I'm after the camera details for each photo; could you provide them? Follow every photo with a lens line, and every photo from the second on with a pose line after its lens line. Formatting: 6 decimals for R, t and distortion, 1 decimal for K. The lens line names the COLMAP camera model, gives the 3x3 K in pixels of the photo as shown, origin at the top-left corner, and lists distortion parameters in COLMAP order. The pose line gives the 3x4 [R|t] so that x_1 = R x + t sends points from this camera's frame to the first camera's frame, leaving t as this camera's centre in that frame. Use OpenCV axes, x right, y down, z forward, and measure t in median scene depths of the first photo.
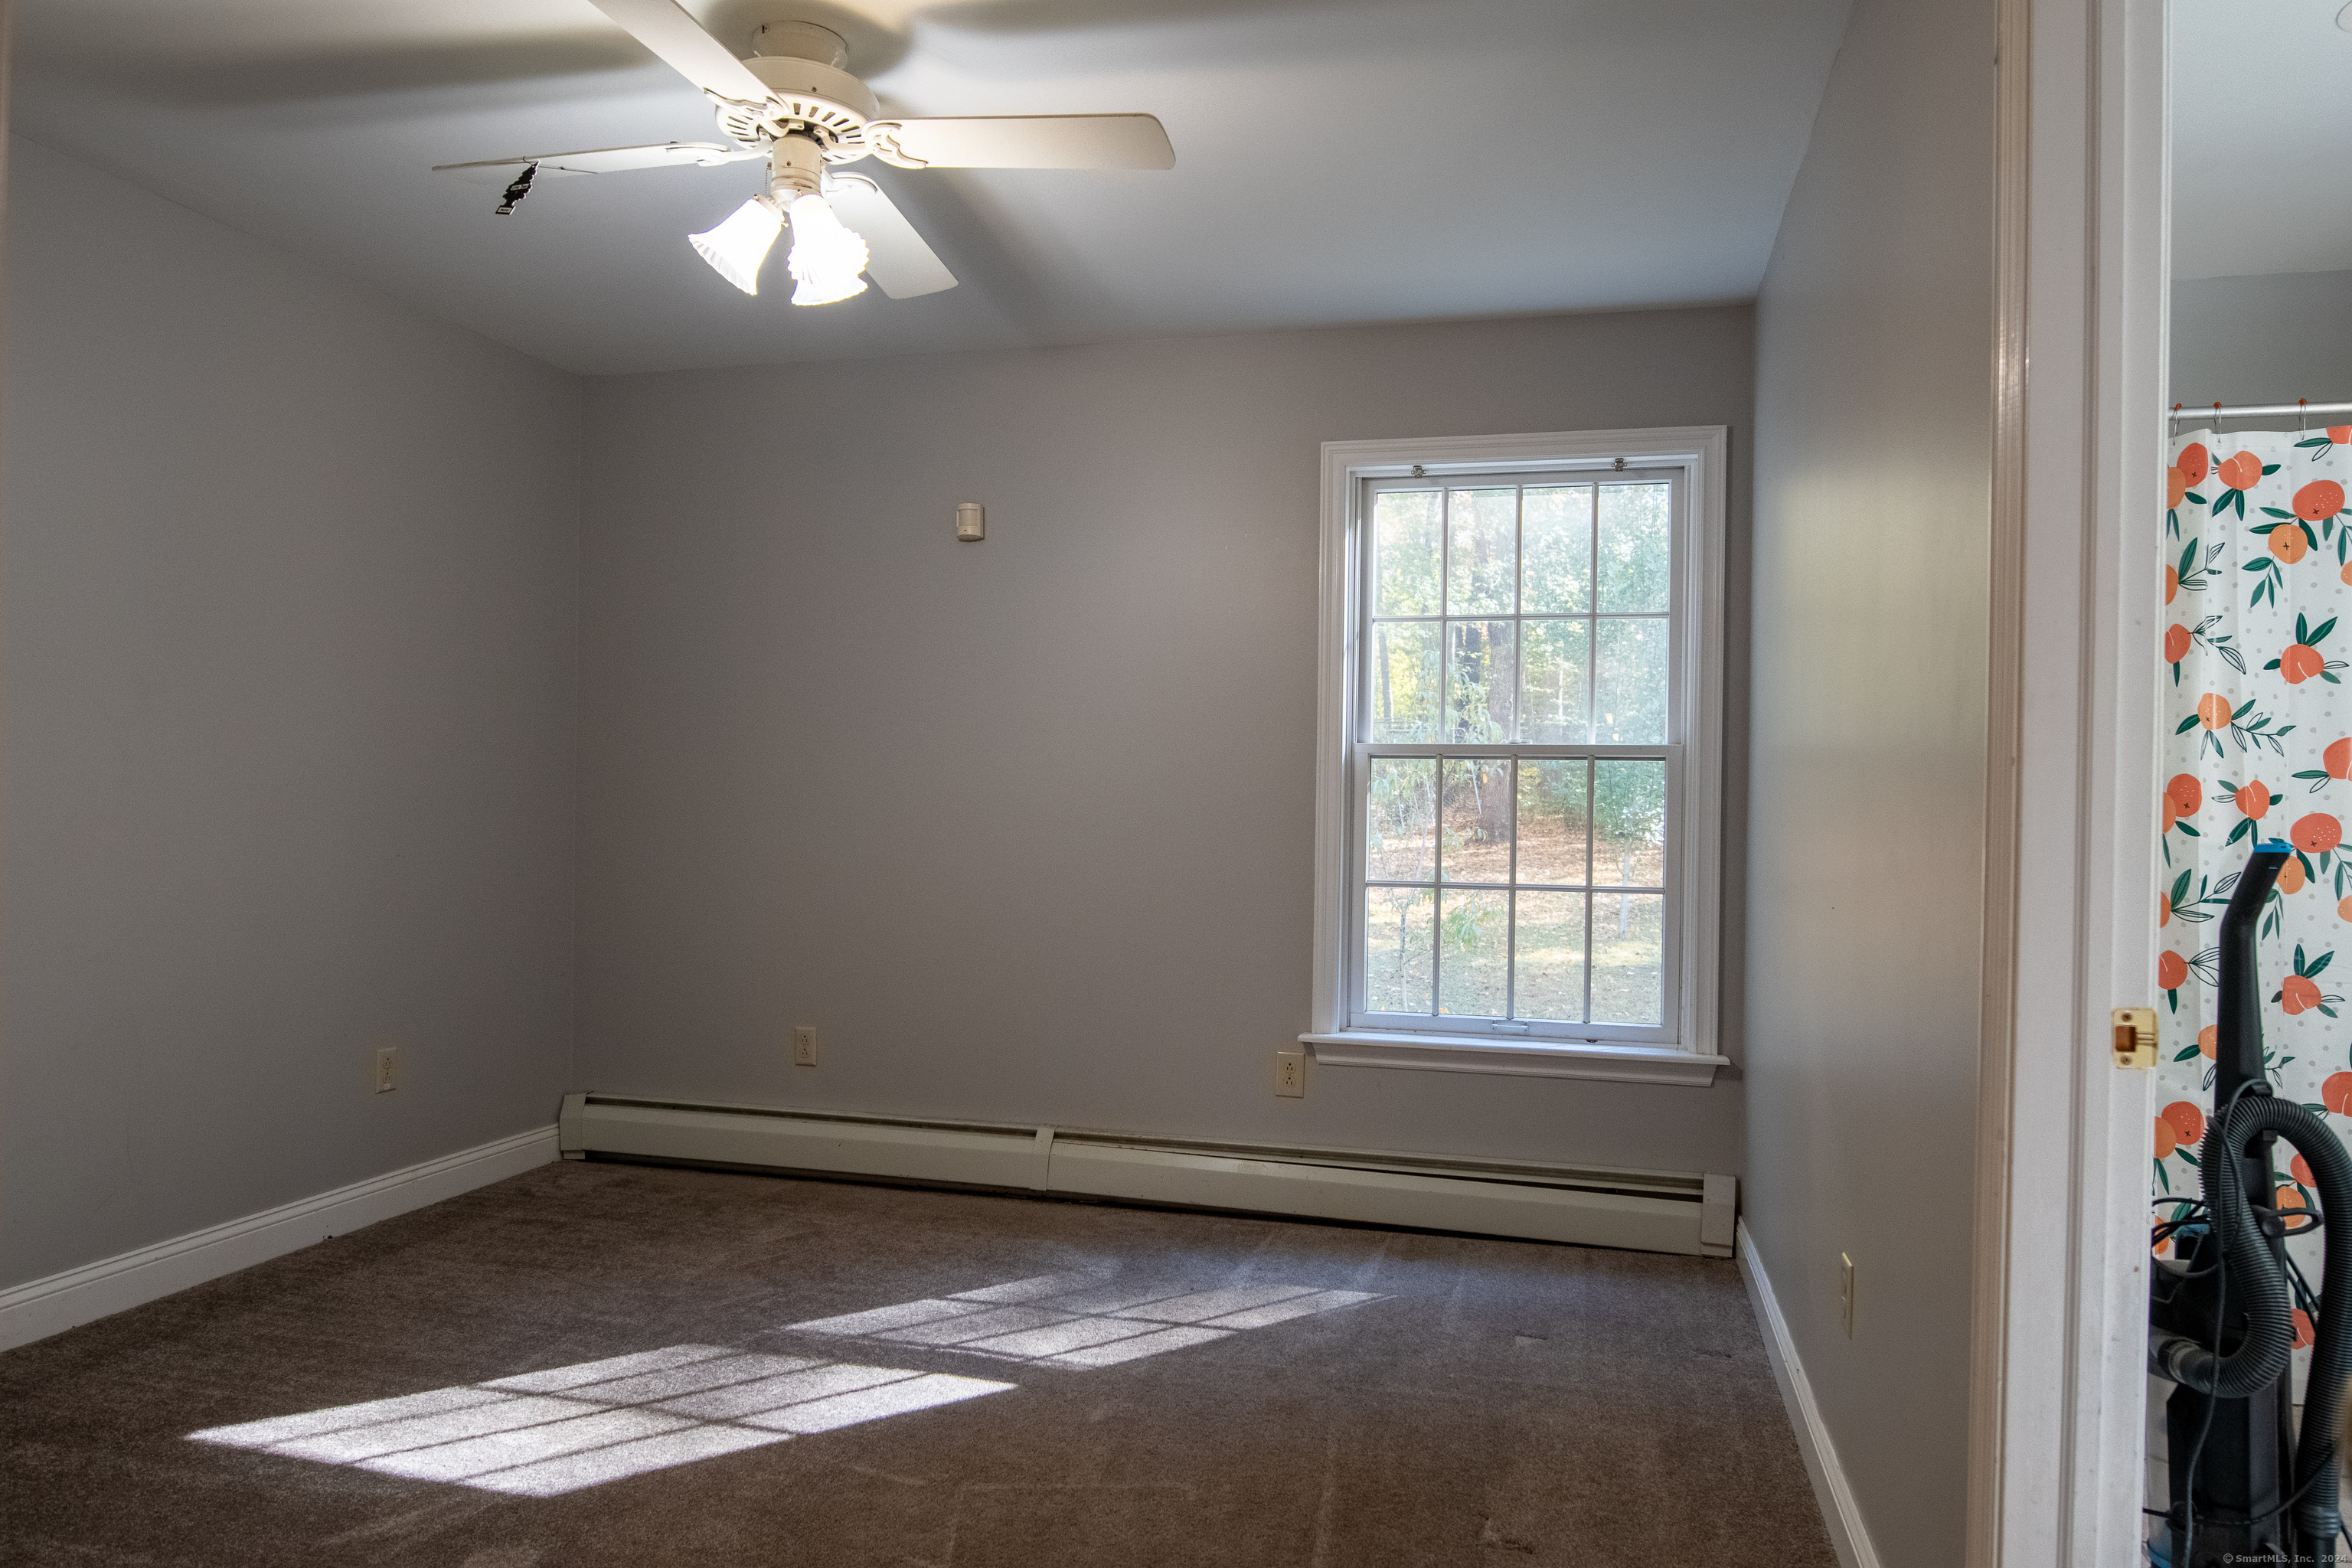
lens RADIAL K [[1466.0, 0, 1179.5], [0, 1466.0, 810.8], [0, 0, 1]] dist [-0.005510, -0.000169]
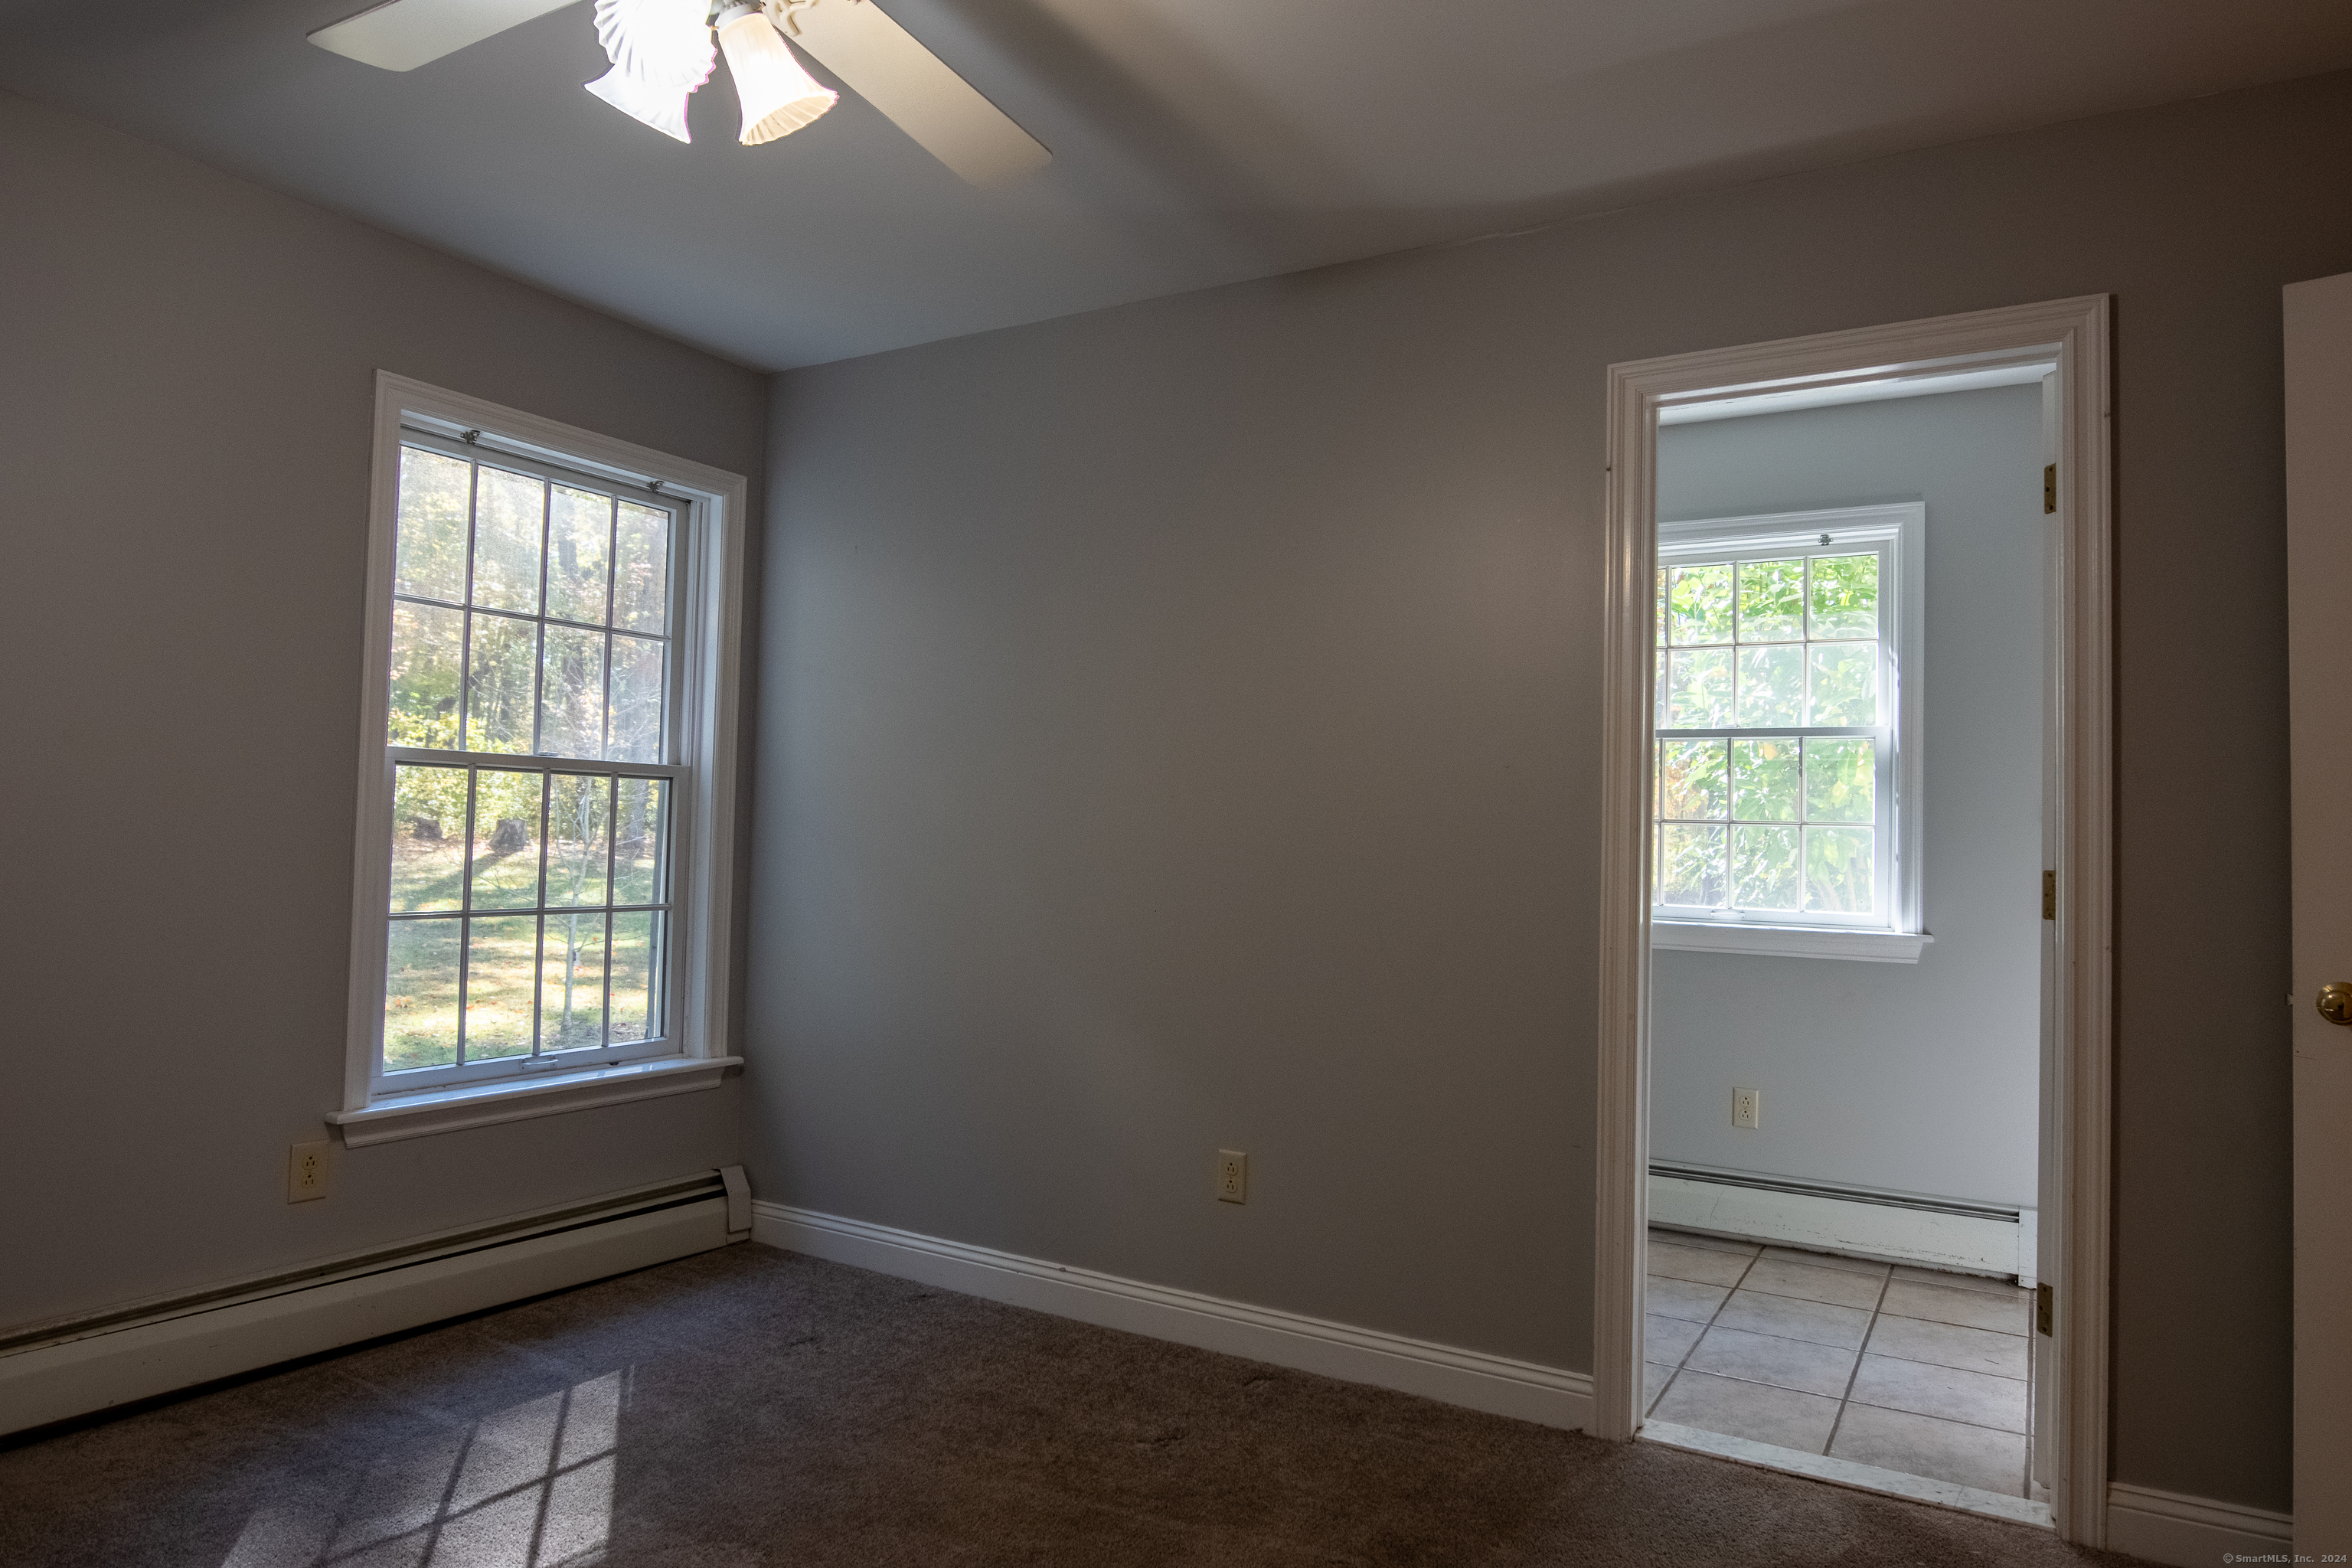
lens RADIAL K [[1449.0, 0, 1173.6], [0, 1449.0, 785.4], [0, 0, 1]] dist [-0.016435, -0.000015]
pose [[0.299494, 0.024690, 0.953779, -0.544486], [-0.015492, 0.999659, -0.021013, -0.014828], [-0.953972, -0.008483, 0.299774, 0.362577]]
